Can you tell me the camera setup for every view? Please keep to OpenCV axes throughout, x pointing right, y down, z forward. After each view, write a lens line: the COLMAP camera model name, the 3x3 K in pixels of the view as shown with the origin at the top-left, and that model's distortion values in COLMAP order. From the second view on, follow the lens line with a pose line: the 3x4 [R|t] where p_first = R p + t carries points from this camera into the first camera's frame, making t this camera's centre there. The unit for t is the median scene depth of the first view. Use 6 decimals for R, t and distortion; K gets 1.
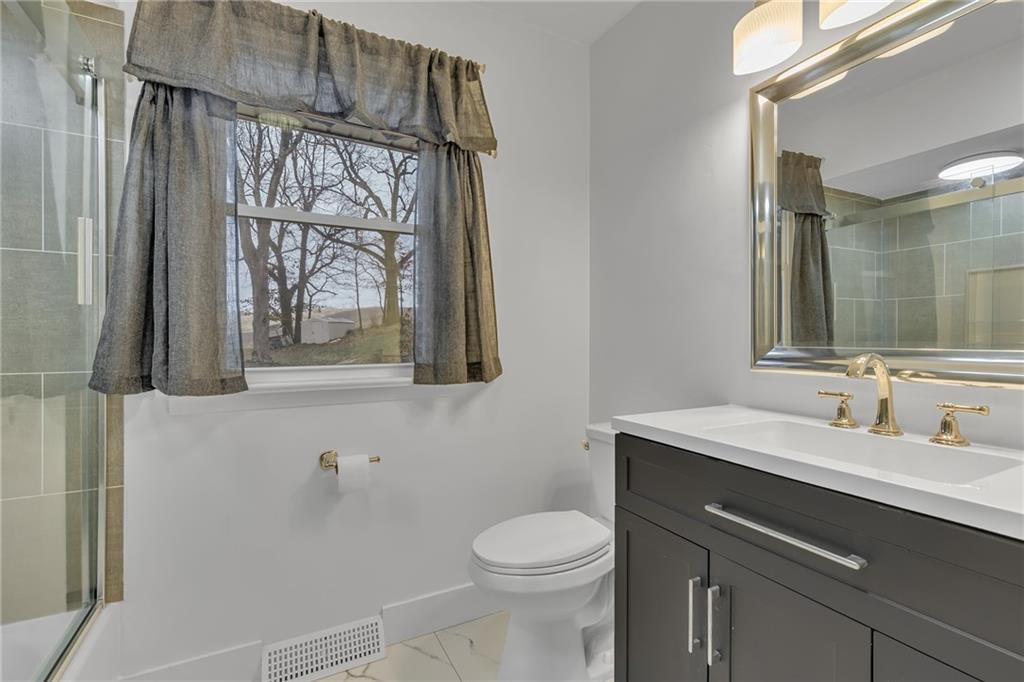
lens RADIAL K [[475.5, 0, 518.6], [0, 475.5, 330.0], [0, 0, 1]] dist [0.010711, -0.000785]
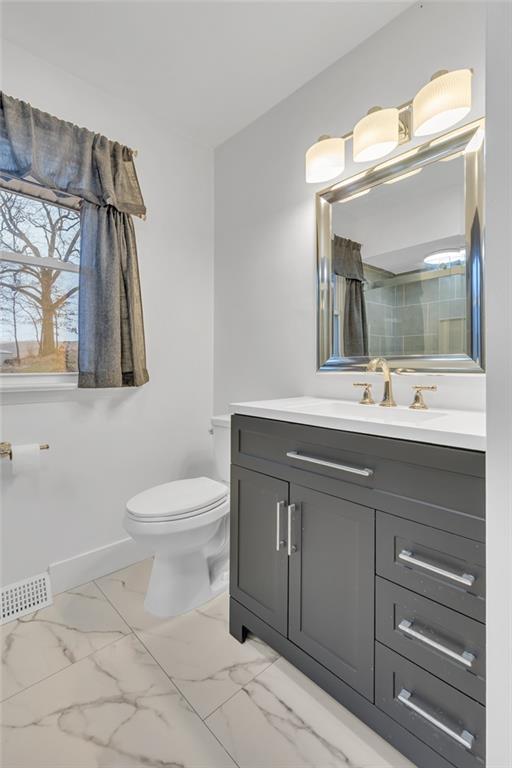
lens RADIAL K [[405.9, 0, 256.0], [0, 405.9, 384.0], [0, 0, 1]] dist [0.015641, -0.001983]
pose [[0.966712, 0.004417, 0.255828, -0.037447], [-0.001955, 0.999949, -0.009875, 0.116726], [-0.255858, 0.009046, 0.966672, -0.201569]]
